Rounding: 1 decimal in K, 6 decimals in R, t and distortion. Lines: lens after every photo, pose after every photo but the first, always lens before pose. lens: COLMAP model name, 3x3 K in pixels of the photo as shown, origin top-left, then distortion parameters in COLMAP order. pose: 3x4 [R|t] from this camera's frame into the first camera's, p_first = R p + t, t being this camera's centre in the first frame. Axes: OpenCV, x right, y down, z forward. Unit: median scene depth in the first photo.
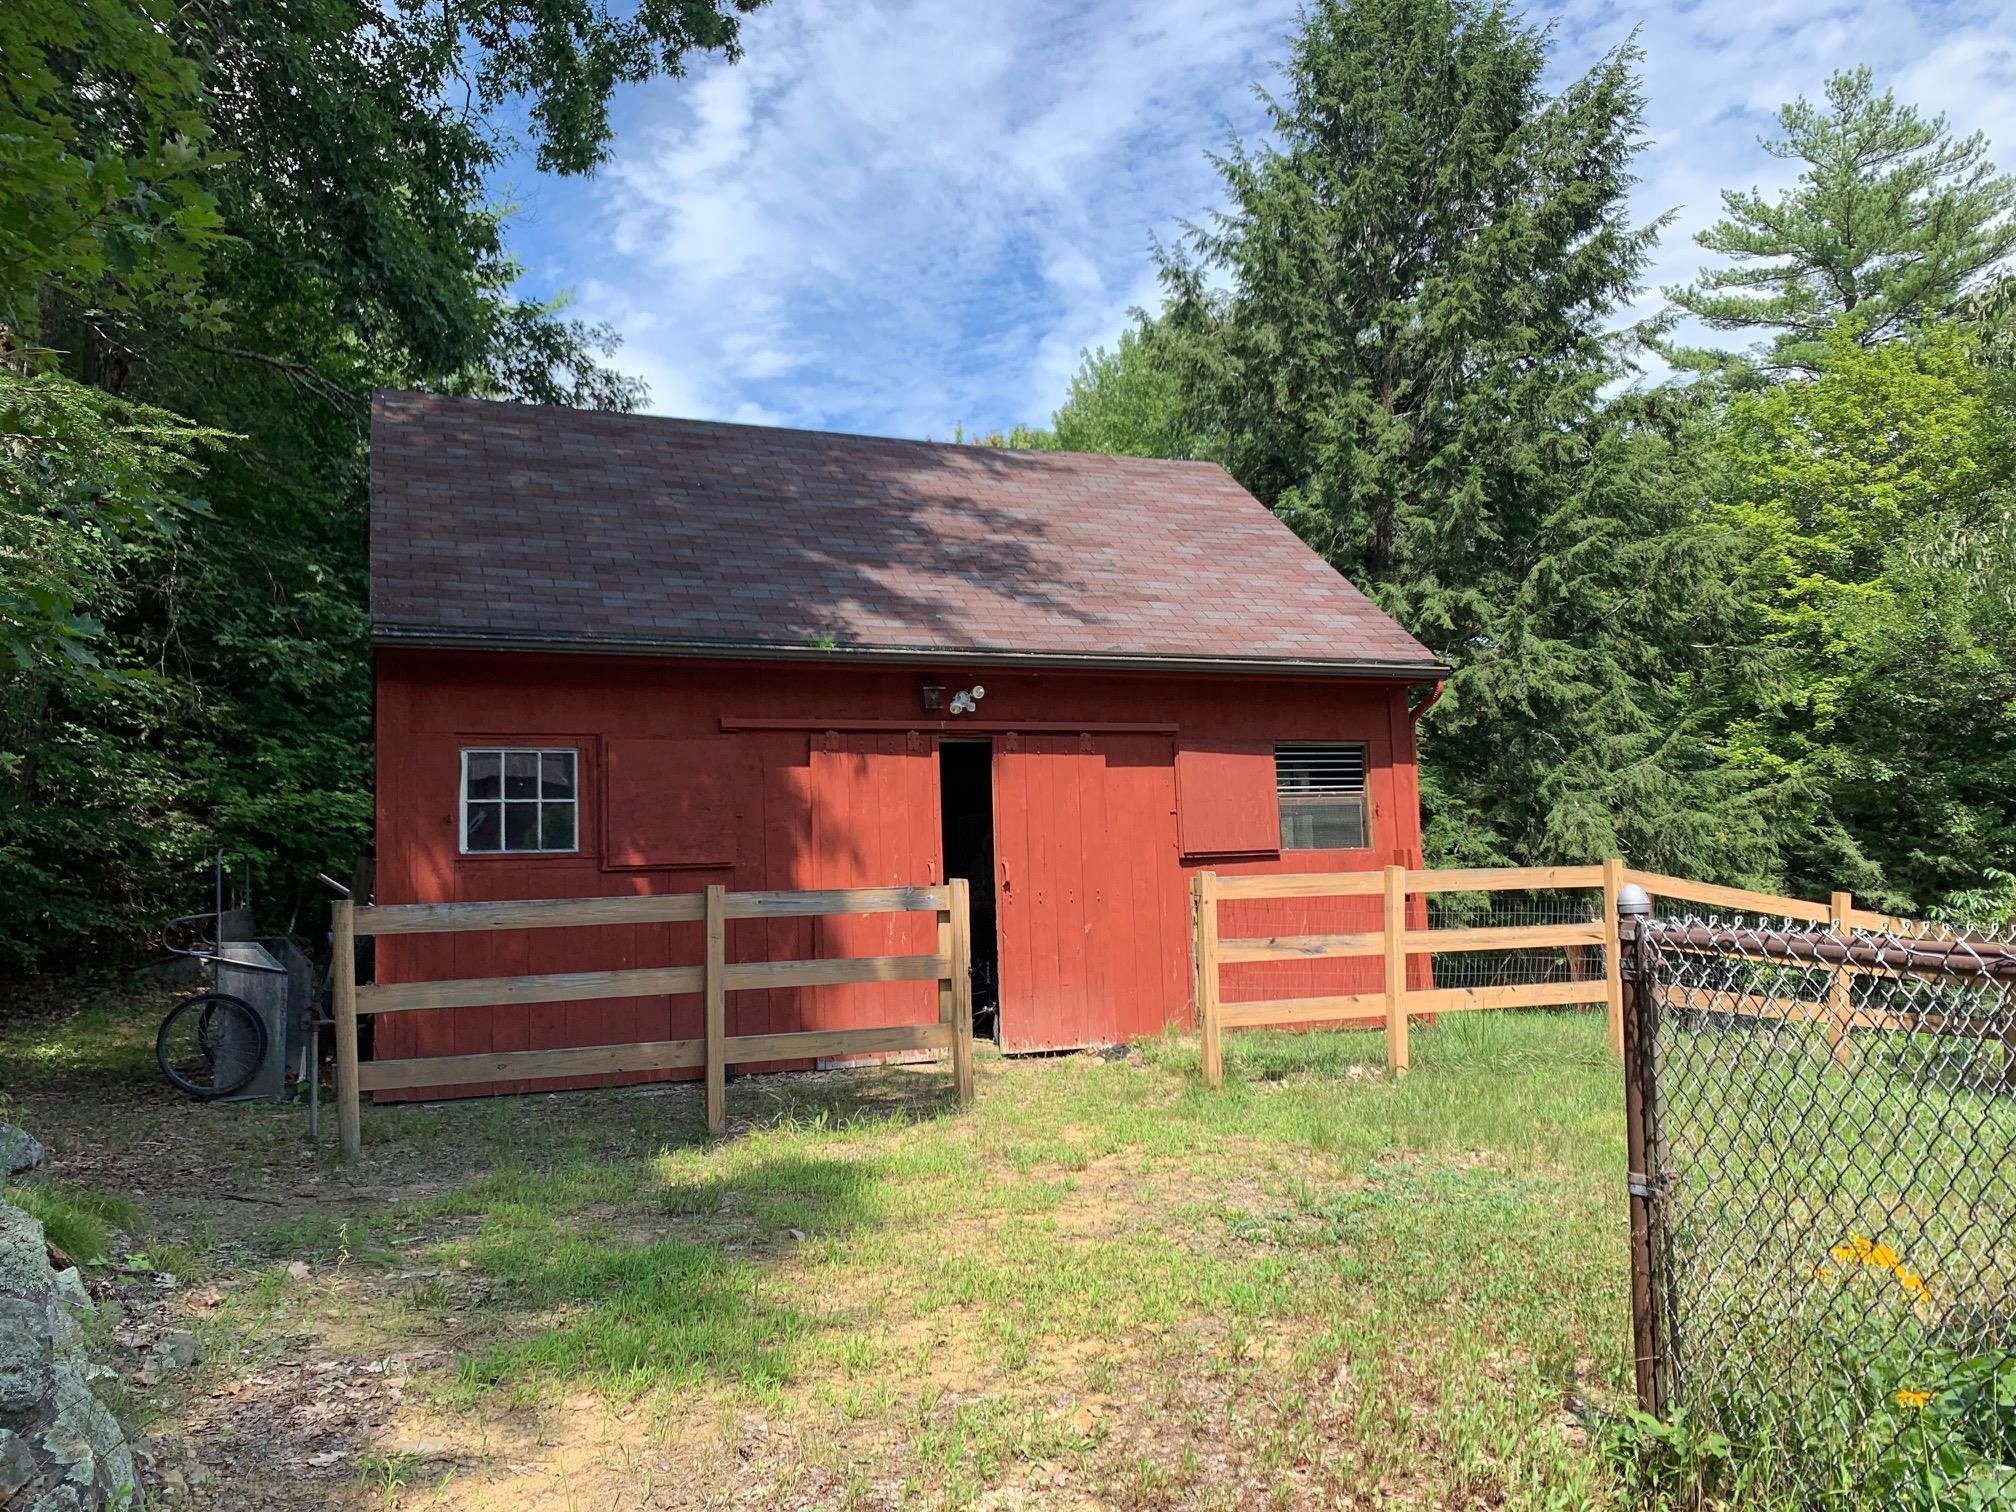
lens RADIAL K [[1518.5, 0, 992.4], [0, 1518.5, 834.6], [0, 0, 1]] dist [-0.005236, -0.014645]
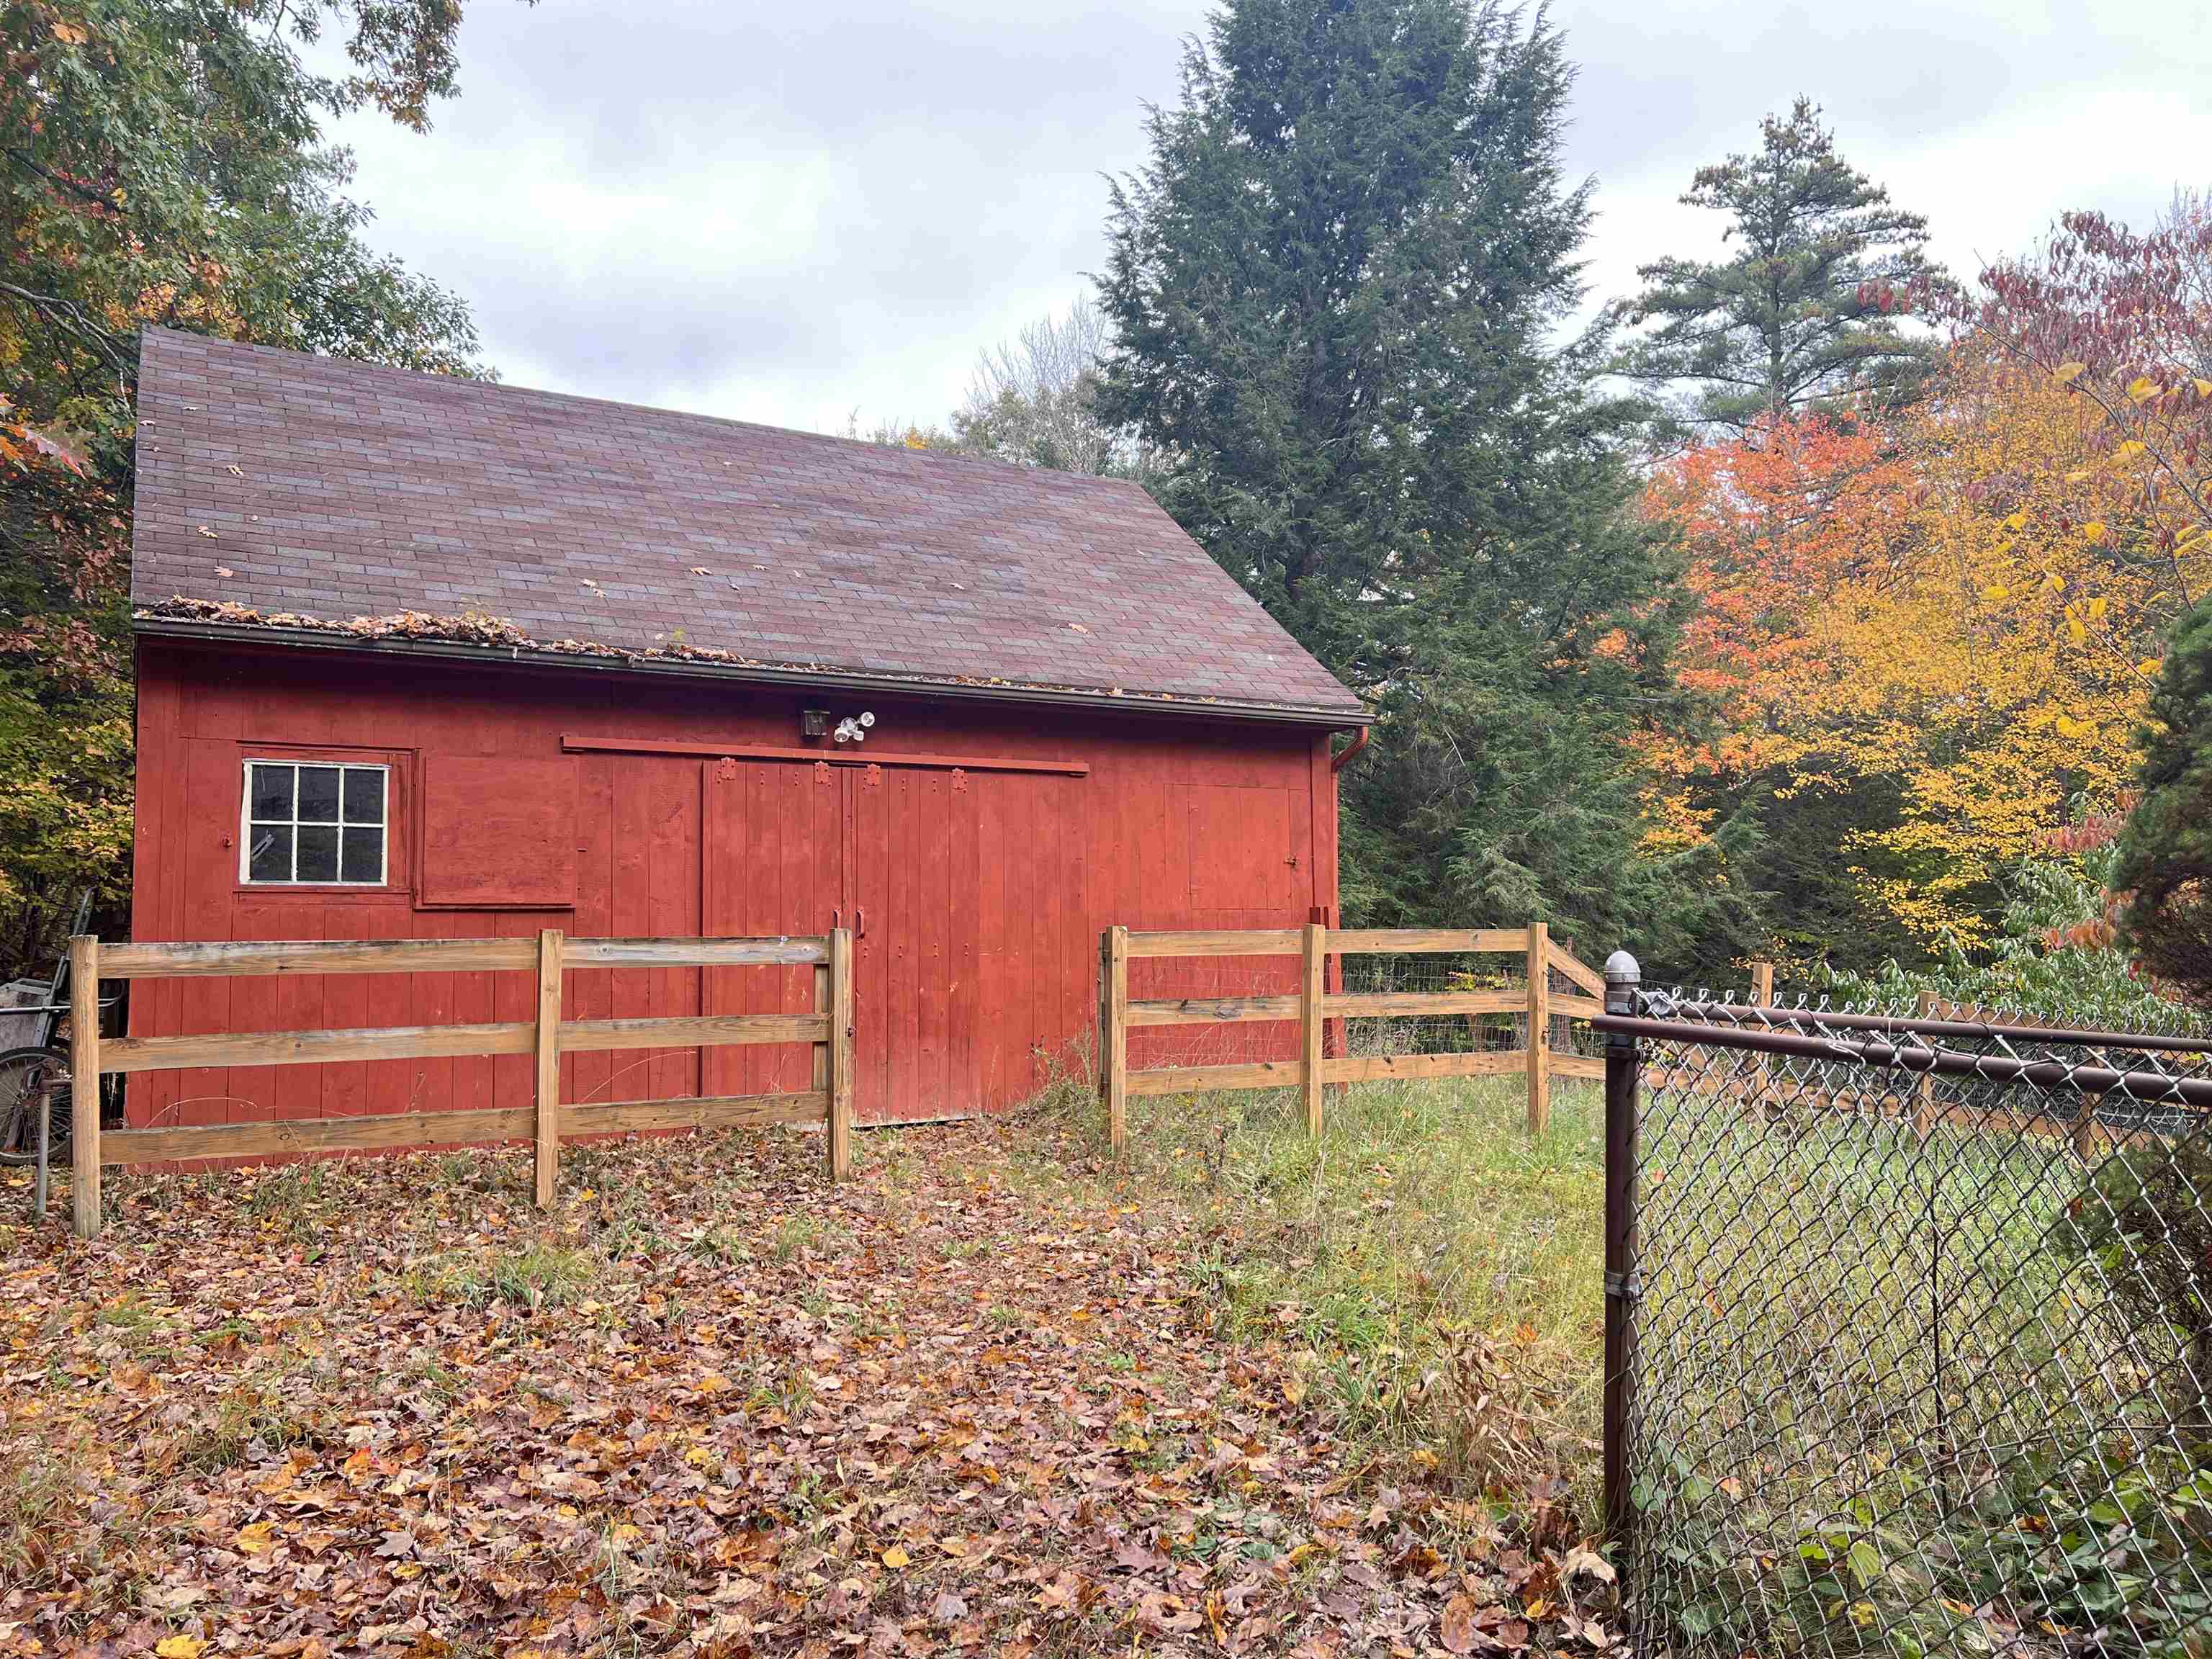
lens RADIAL K [[1937.9, 0, 1105.5], [0, 1937.9, 827.2], [0, 0, 1]] dist [-0.010319, -0.003188]
pose [[0.984142, 0.033323, 0.174224, -0.066813], [-0.027136, 0.998918, -0.037770, 0.008498], [-0.175294, 0.032444, 0.983981, -0.139842]]
